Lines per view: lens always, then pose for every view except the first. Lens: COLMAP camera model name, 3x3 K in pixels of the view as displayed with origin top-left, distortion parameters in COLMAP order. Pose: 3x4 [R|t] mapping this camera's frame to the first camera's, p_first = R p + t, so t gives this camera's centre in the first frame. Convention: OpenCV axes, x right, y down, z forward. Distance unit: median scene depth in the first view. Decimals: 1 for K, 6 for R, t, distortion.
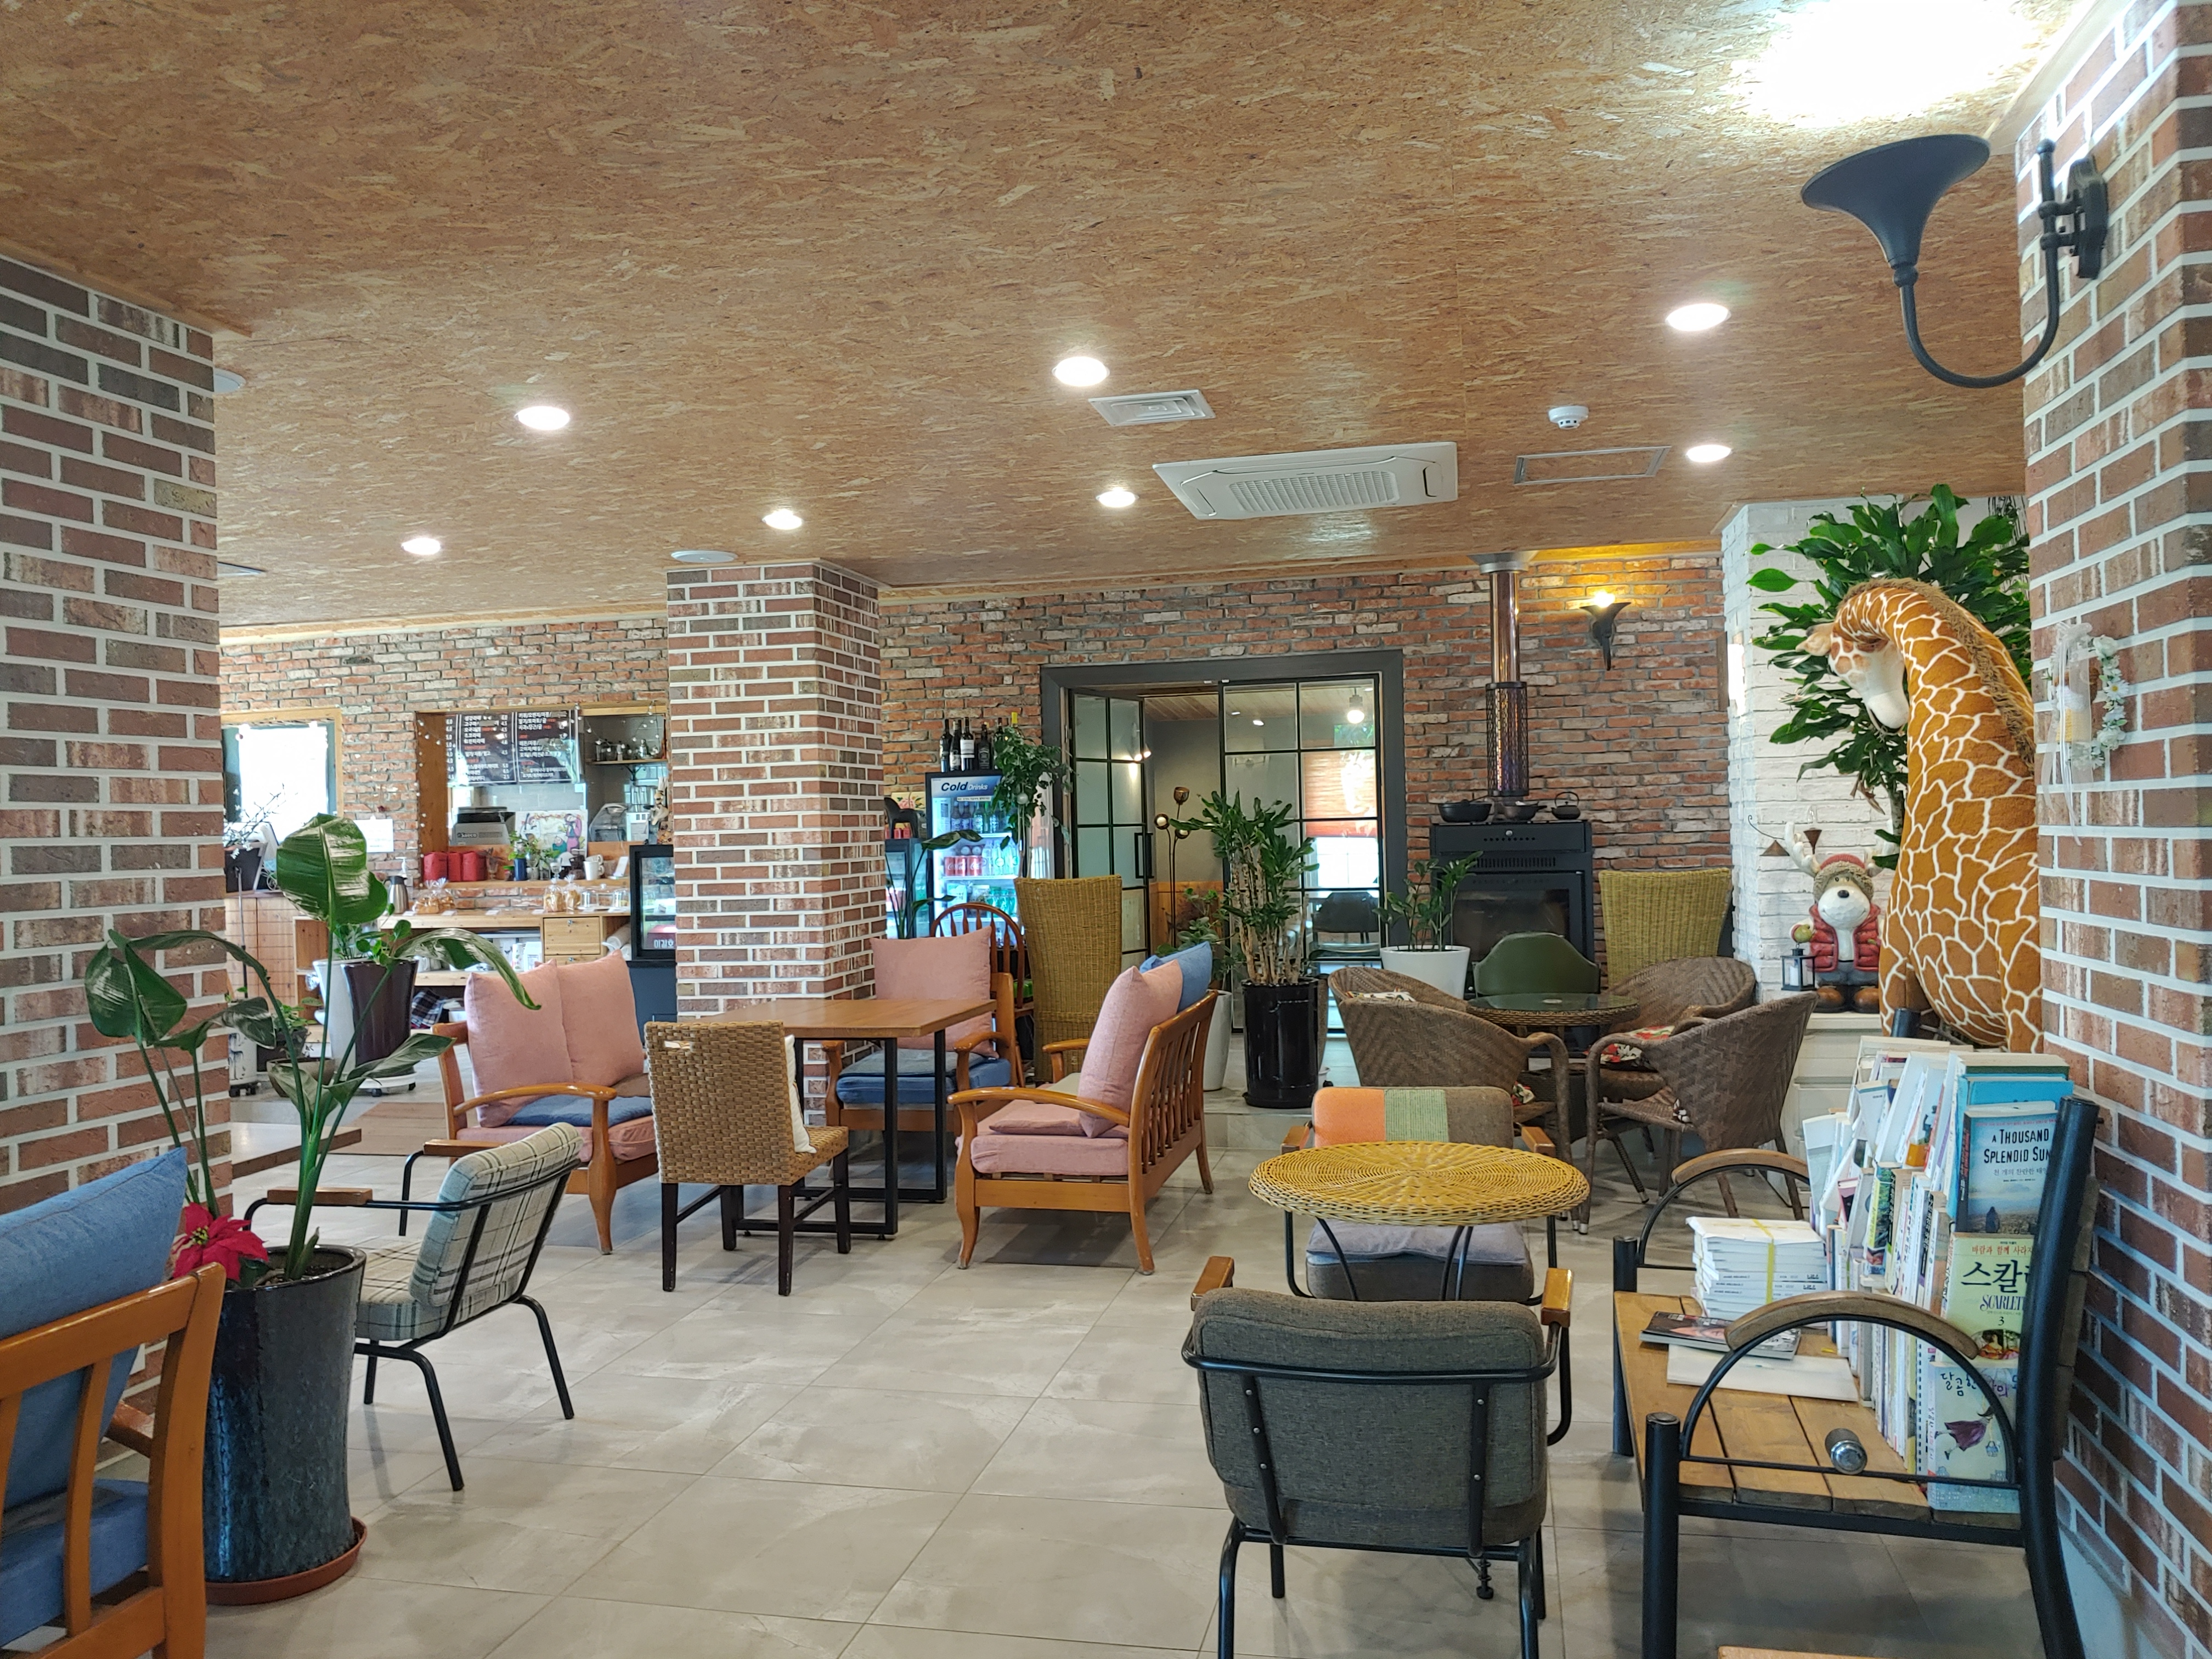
lens RADIAL K [[1687.1, 0, 1095.3], [0, 1687.1, 778.3], [0, 0, 1]] dist [-0.007614, -0.002994]
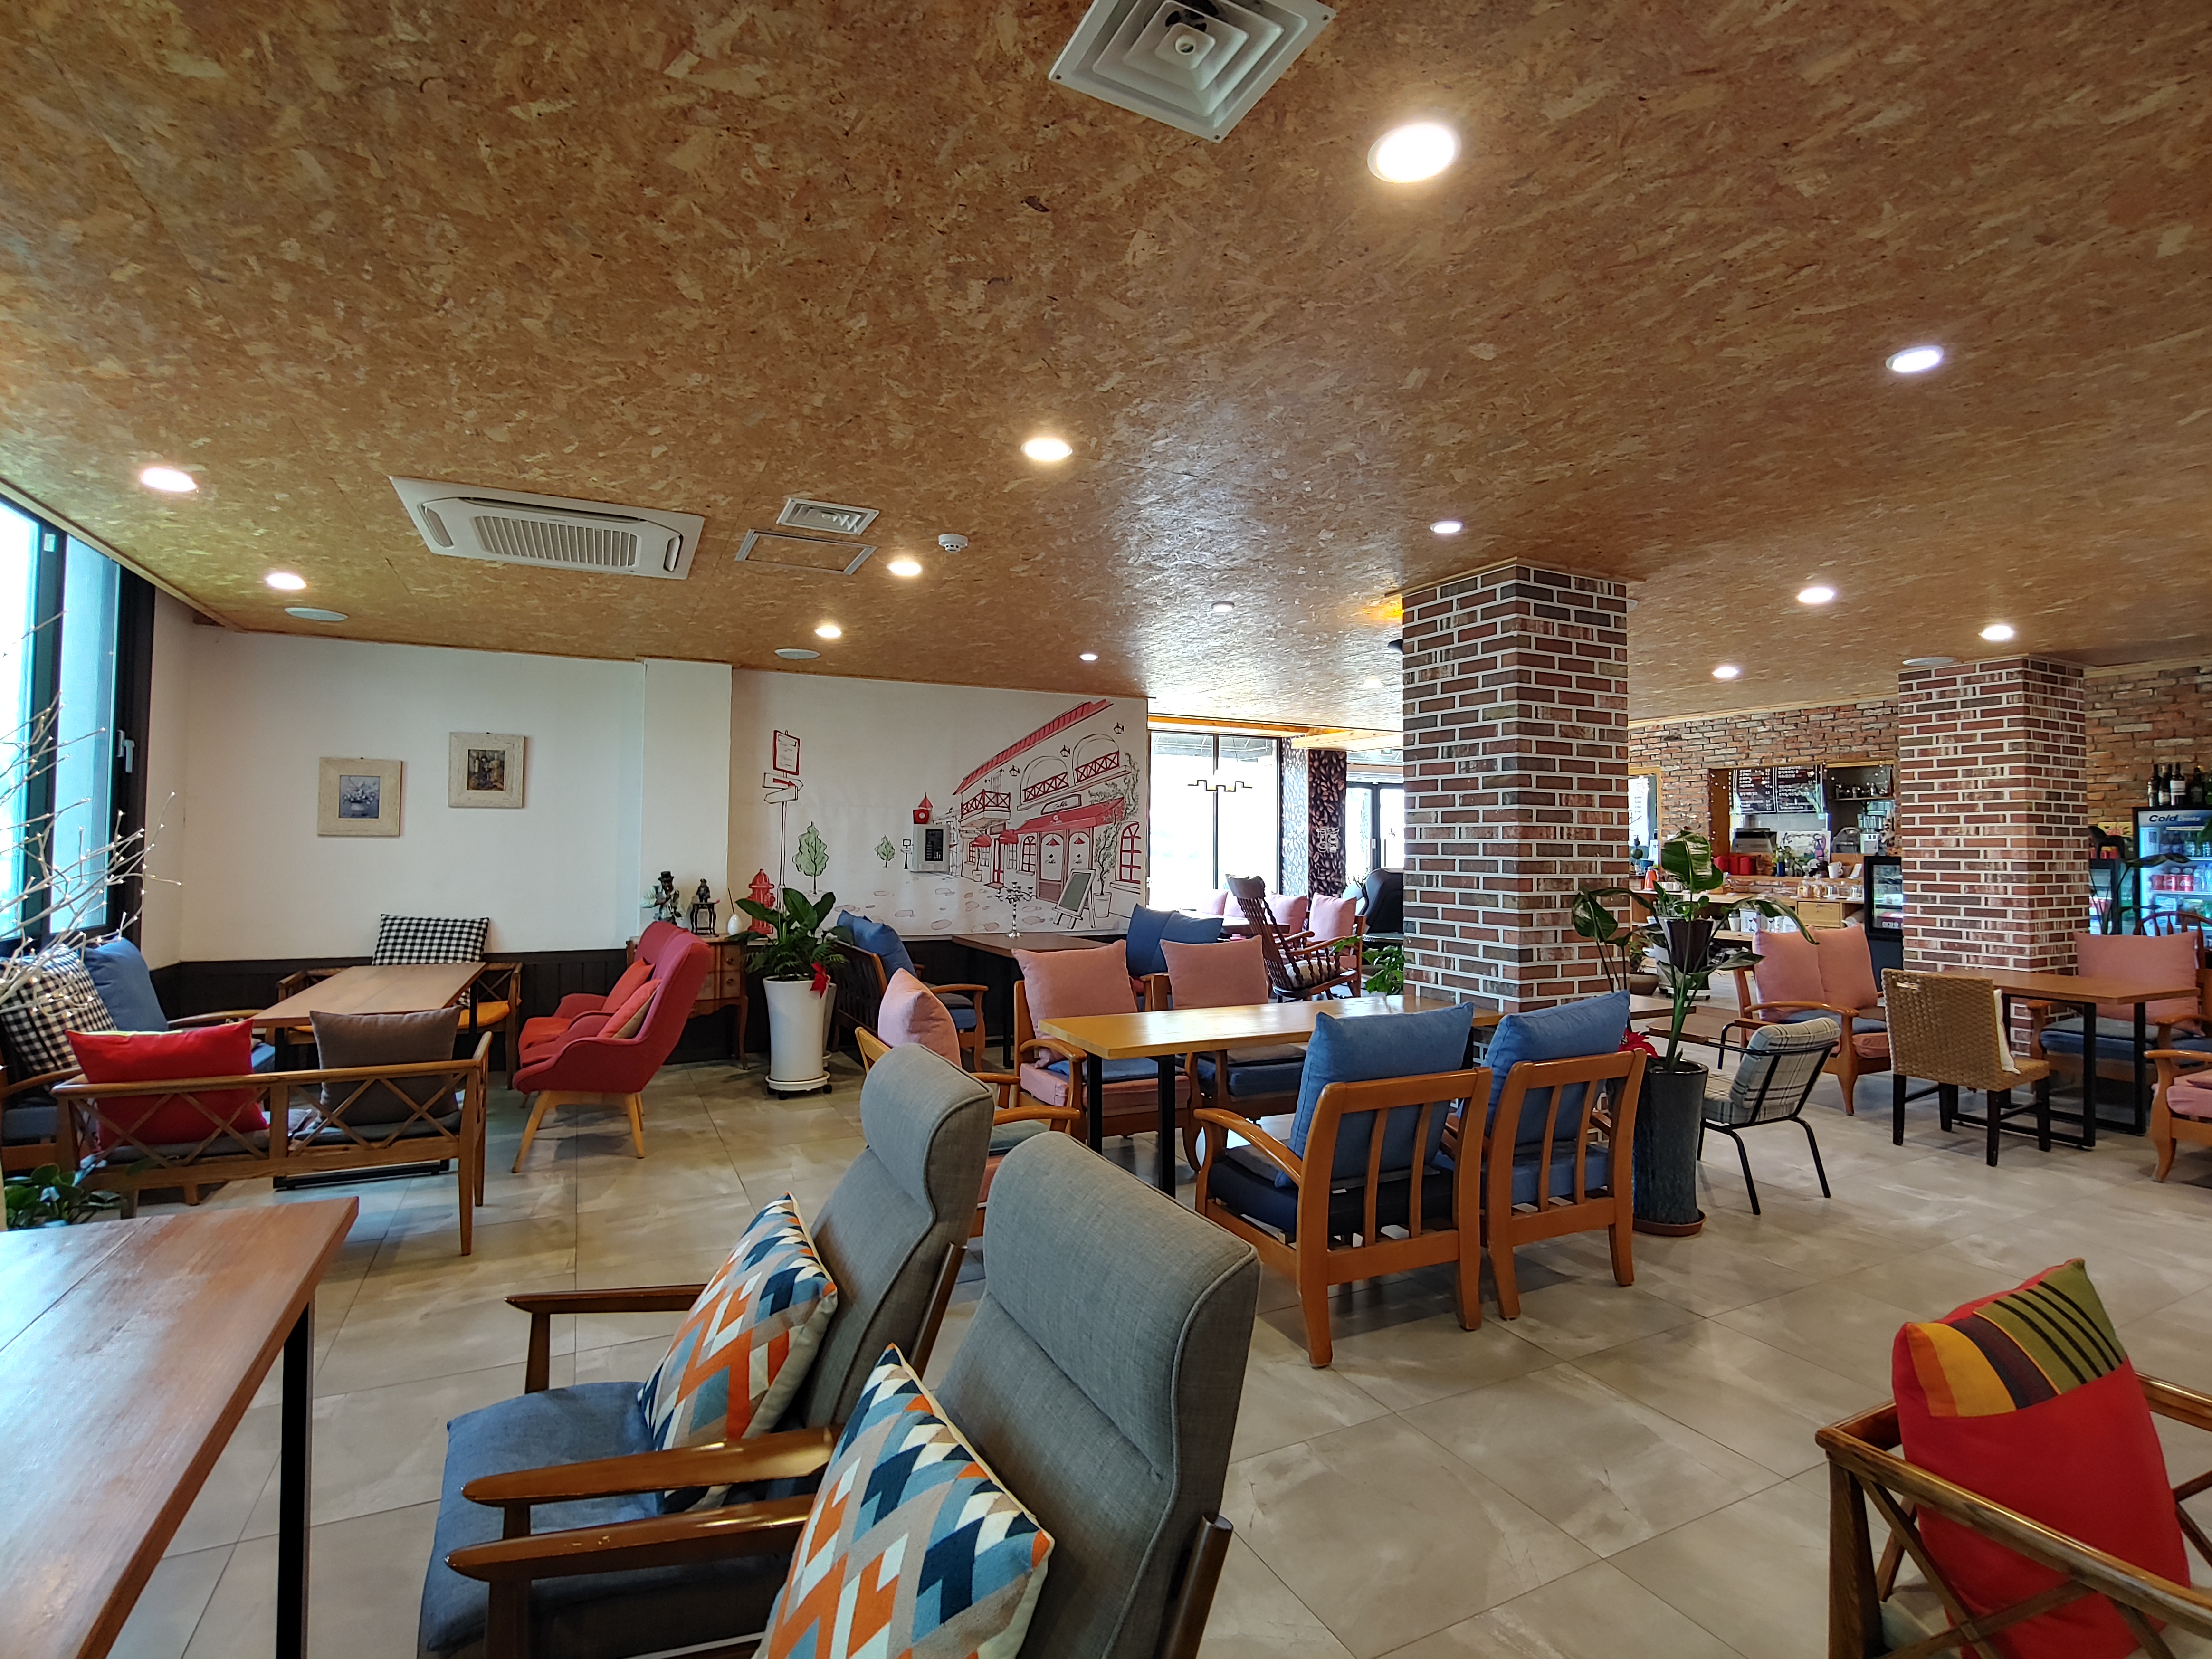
lens RADIAL K [[1068.8, 0, 1113.8], [0, 1068.8, 811.3], [0, 0, 1]] dist [-0.009311, -0.003224]
pose [[0.639546, 0.007019, -0.768721, 0.045234], [-0.004192, 0.999975, 0.005643, -0.004560], [0.768742, -0.000387, 0.639559, -0.237026]]
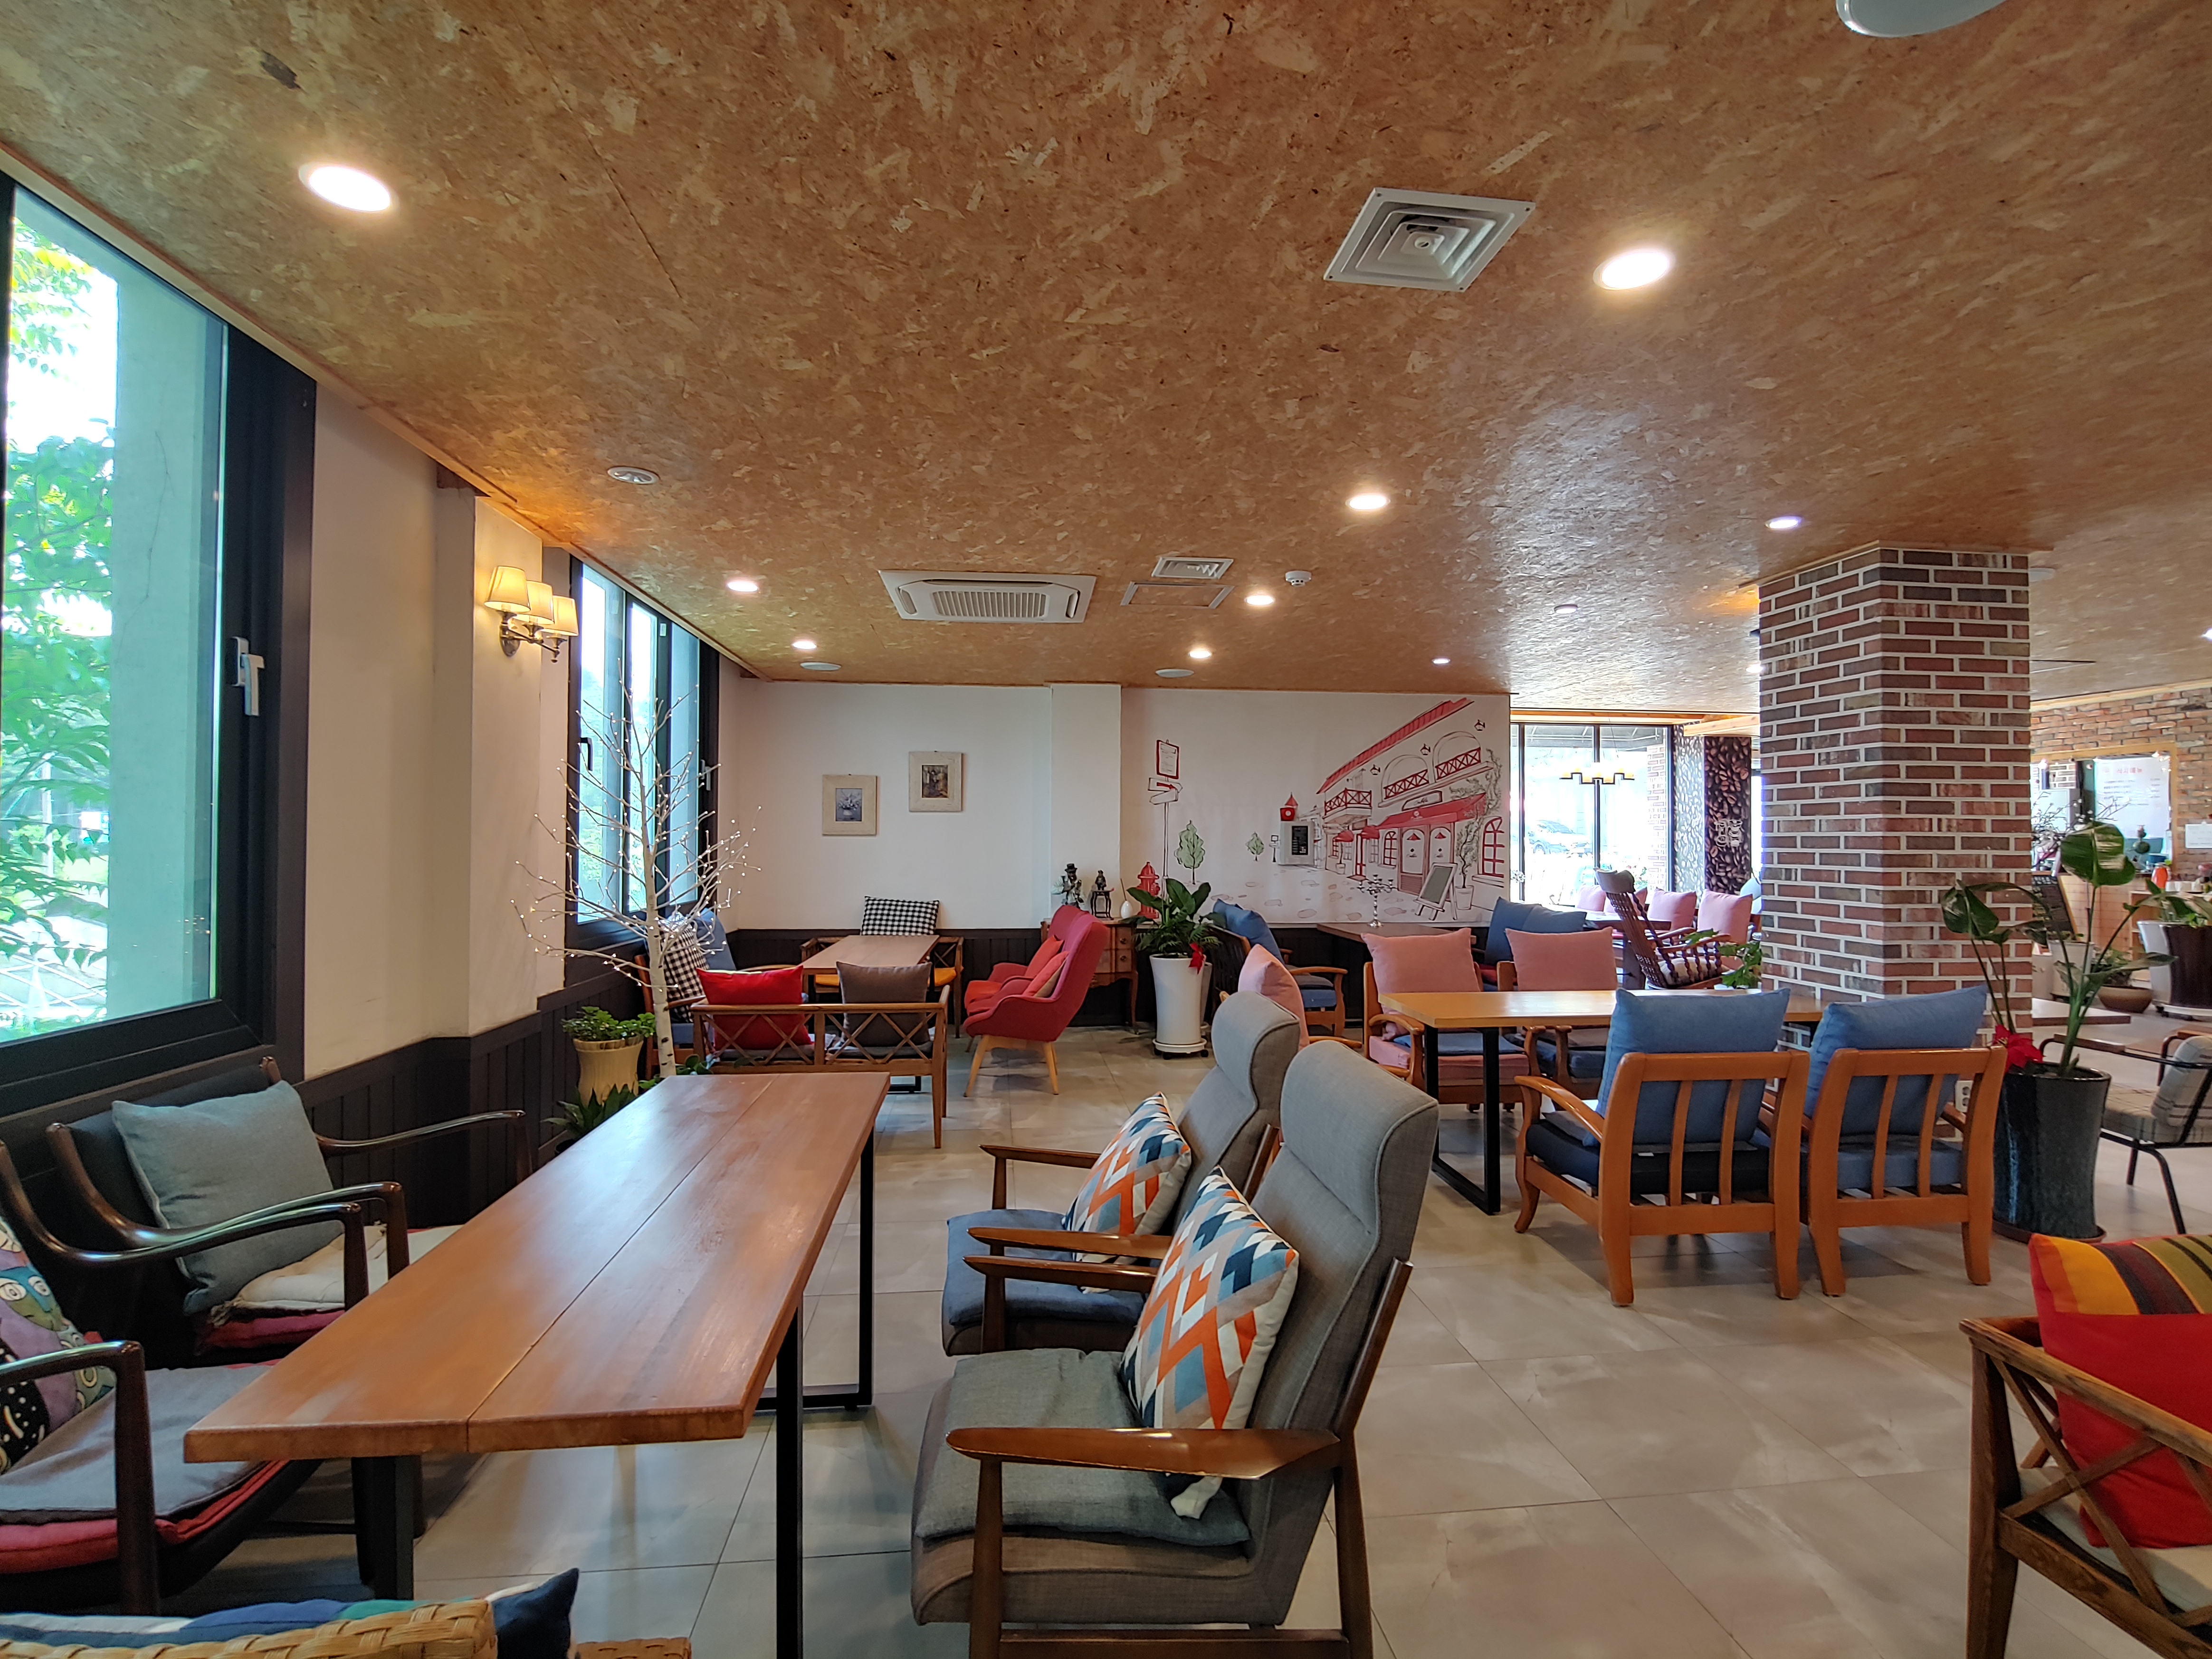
lens RADIAL K [[1068.8, 0, 1107.3], [0, 1068.8, 851.0], [0, 0, 1]] dist [-0.009311, -0.003224]
pose [[0.327184, 0.038600, -0.944172, 0.223639], [0.013173, 0.998882, 0.045402, -0.010743], [0.944869, -0.027292, 0.326310, -0.296298]]
